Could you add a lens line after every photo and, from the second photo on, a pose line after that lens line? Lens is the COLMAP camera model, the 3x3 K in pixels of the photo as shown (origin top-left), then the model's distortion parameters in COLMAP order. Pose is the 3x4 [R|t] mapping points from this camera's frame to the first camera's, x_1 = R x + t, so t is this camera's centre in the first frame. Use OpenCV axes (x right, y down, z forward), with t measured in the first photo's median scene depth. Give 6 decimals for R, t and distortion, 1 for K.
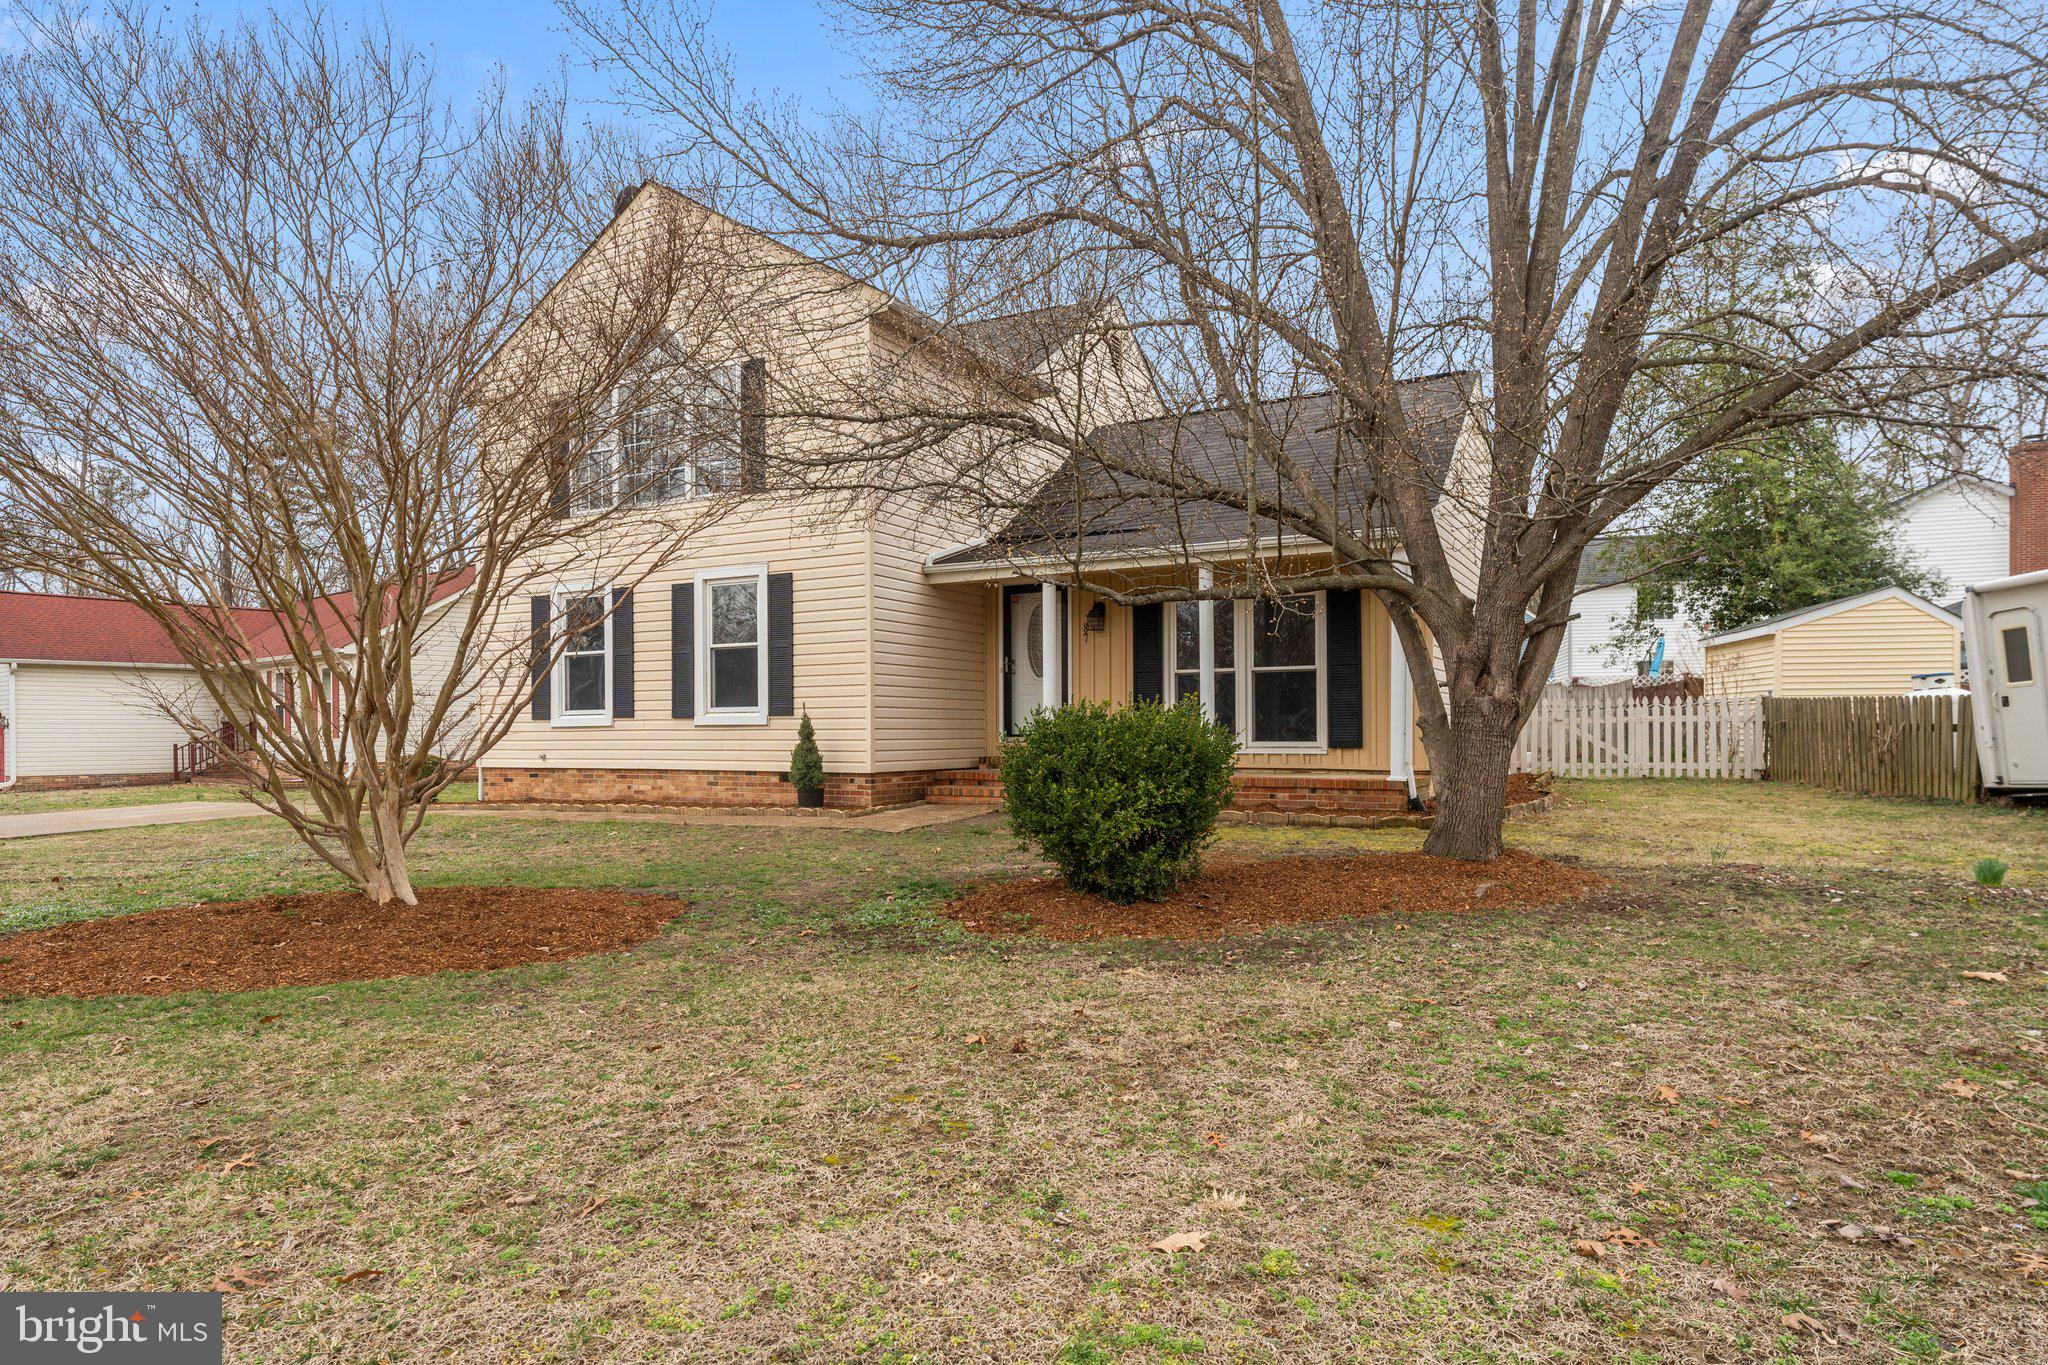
lens RADIAL K [[1160.1, 0, 1020.9], [0, 1160.1, 697.3], [0, 0, 1]] dist [-0.001758, 0.000388]
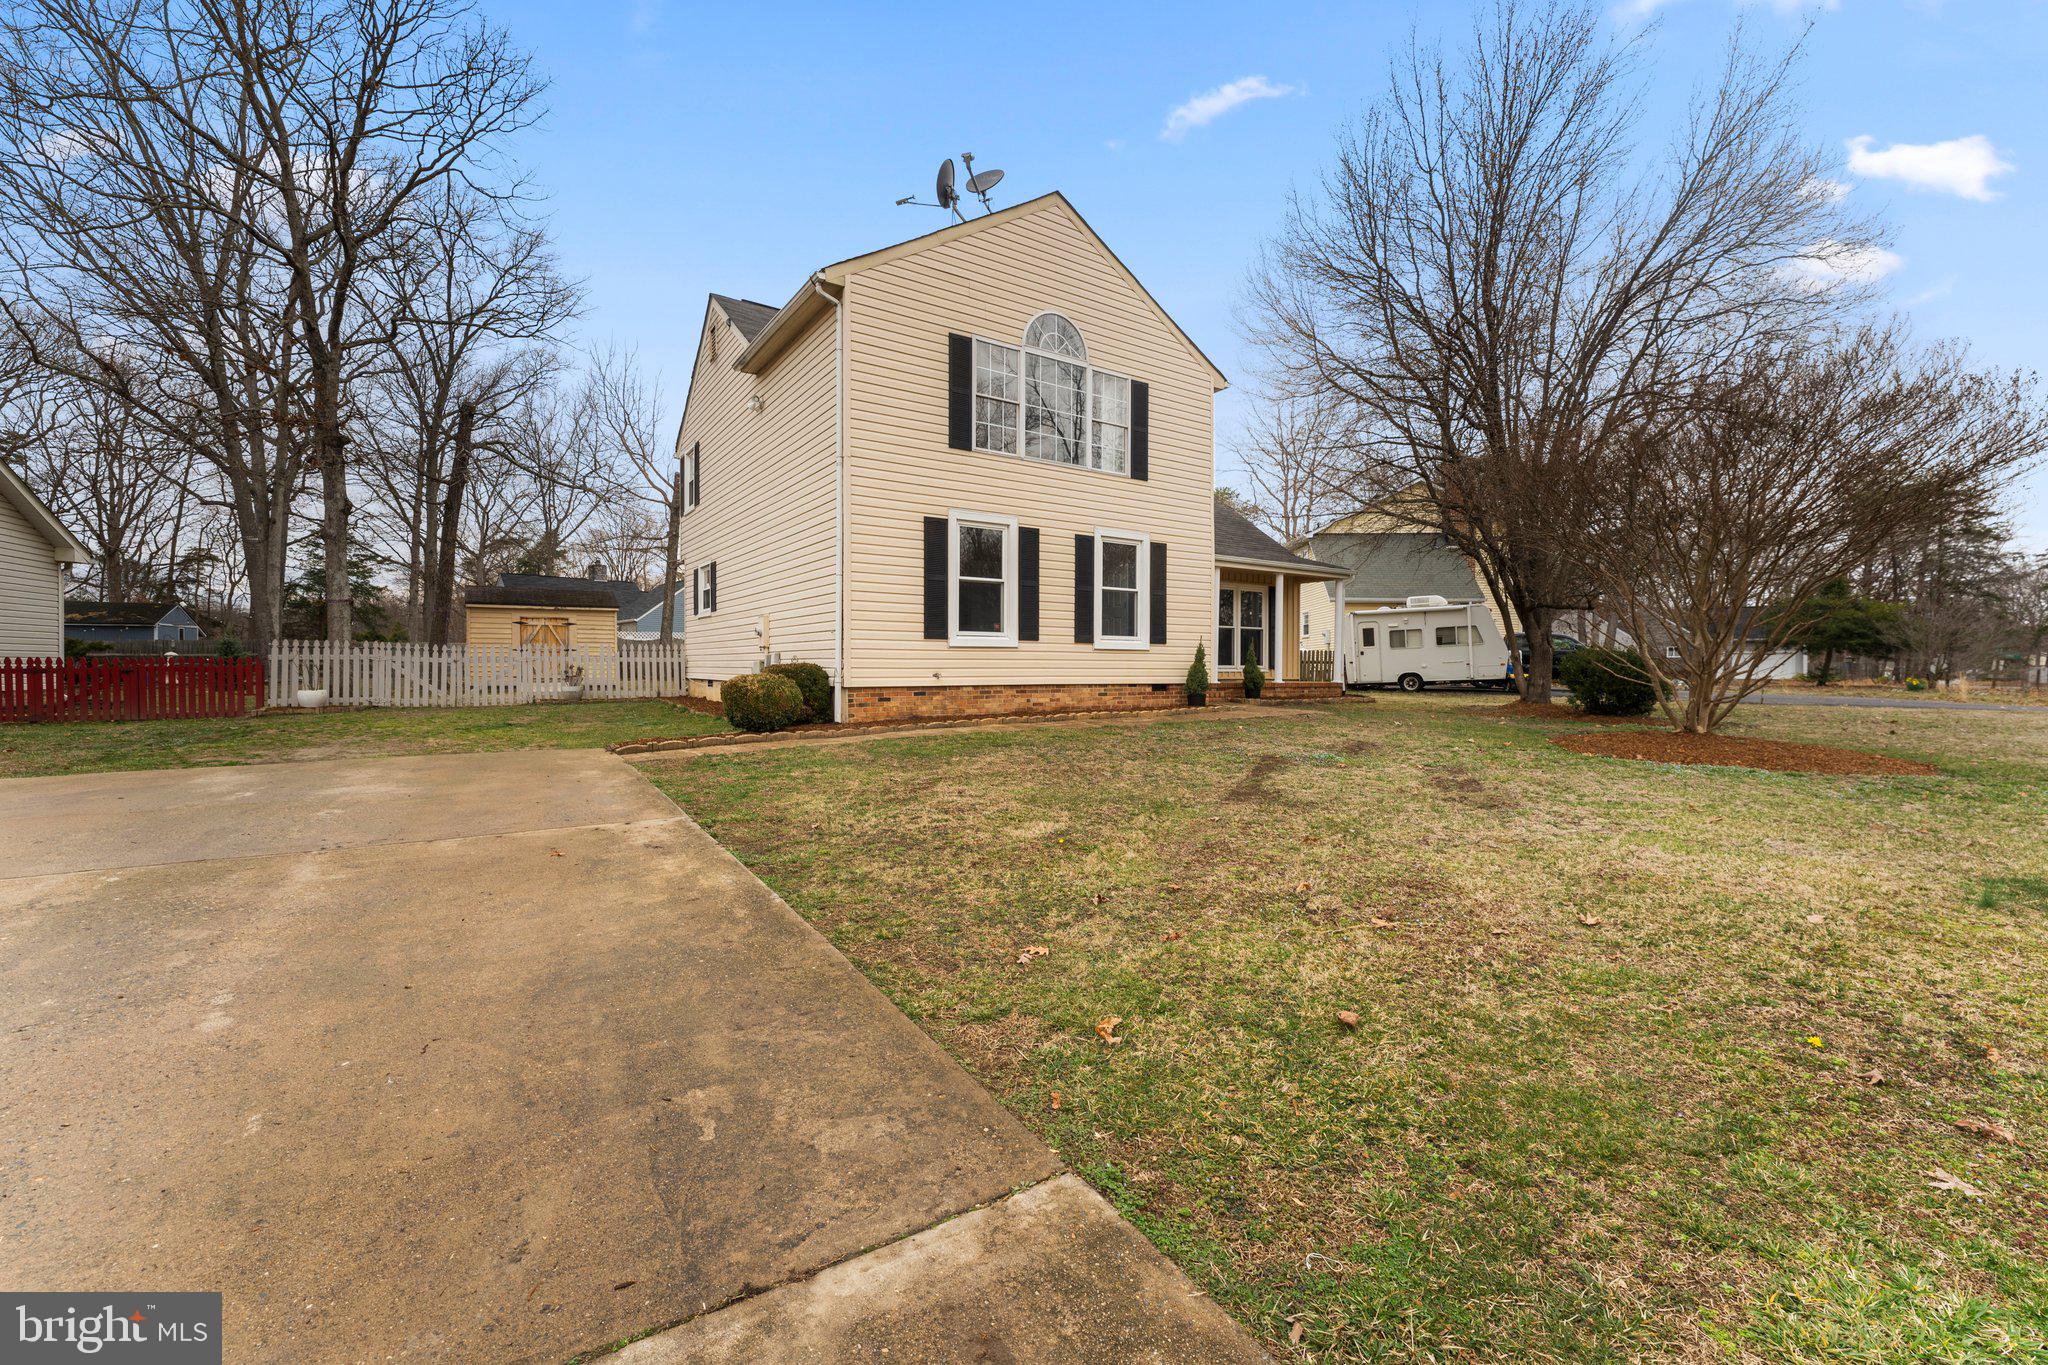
lens RADIAL K [[814.7, 0, 1029.0], [0, 814.7, 665.5], [0, 0, 1]] dist [0.001733, 0.000243]
pose [[0.469547, 0.012652, 0.882817, -1.135429], [-0.025766, 0.999668, -0.000622, 0.046274], [-0.882531, -0.022455, 0.469717, 0.662620]]
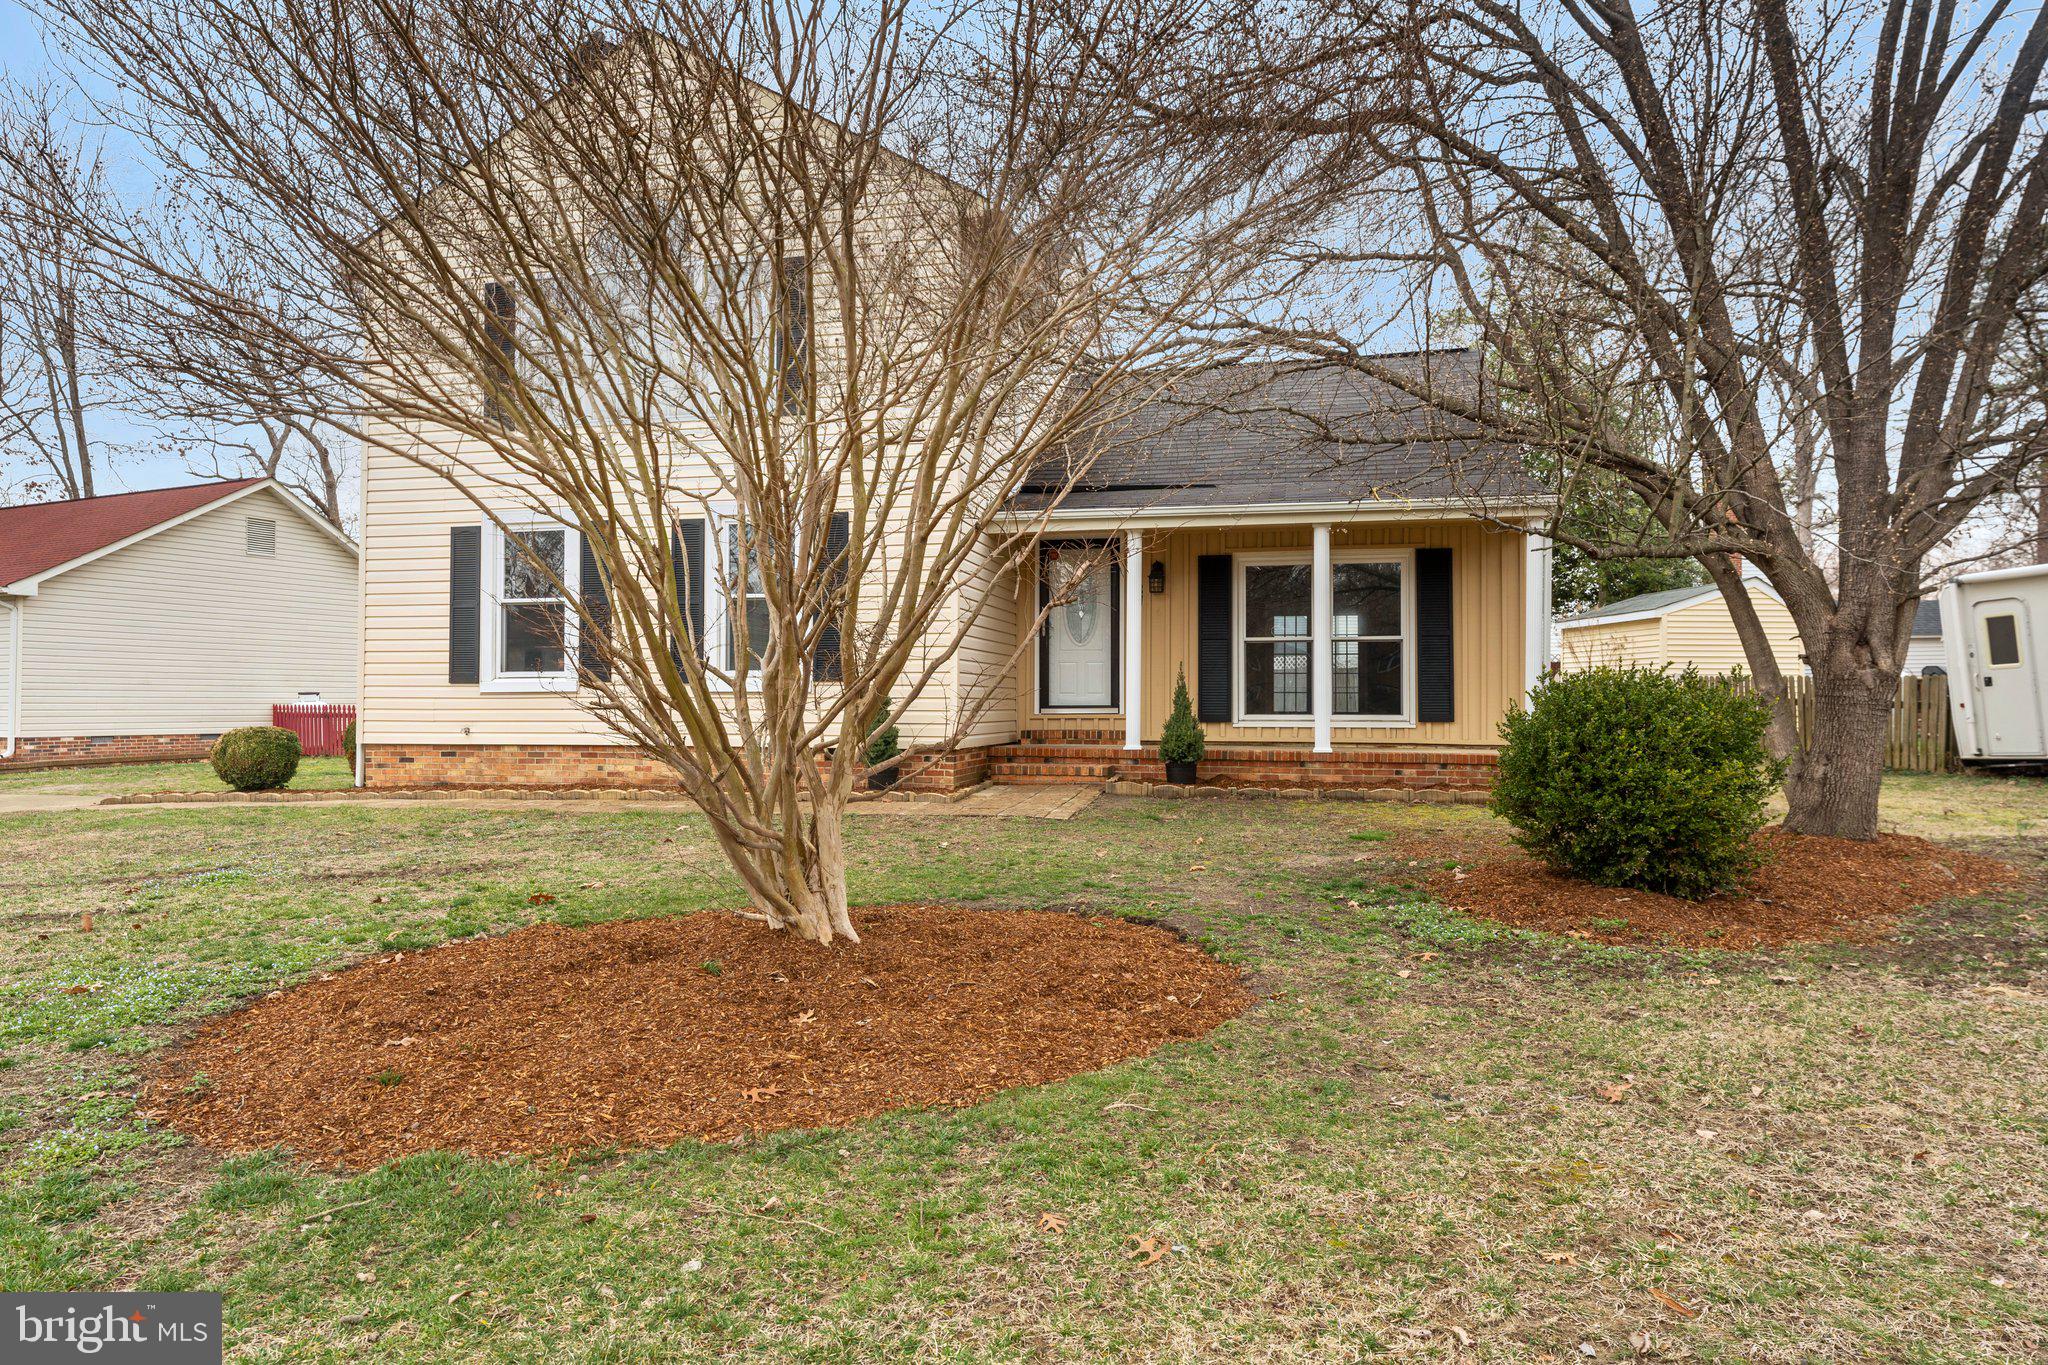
lens RADIAL K [[1185.2, 0, 1036.1], [0, 1185.2, 635.2], [0, 0, 1]] dist [0.000132, -0.000289]
pose [[0.960412, 0.022925, 0.277639, -0.298229], [-0.014861, 0.999405, -0.031116, 0.006854], [-0.278187, 0.025759, 0.960181, 0.133734]]
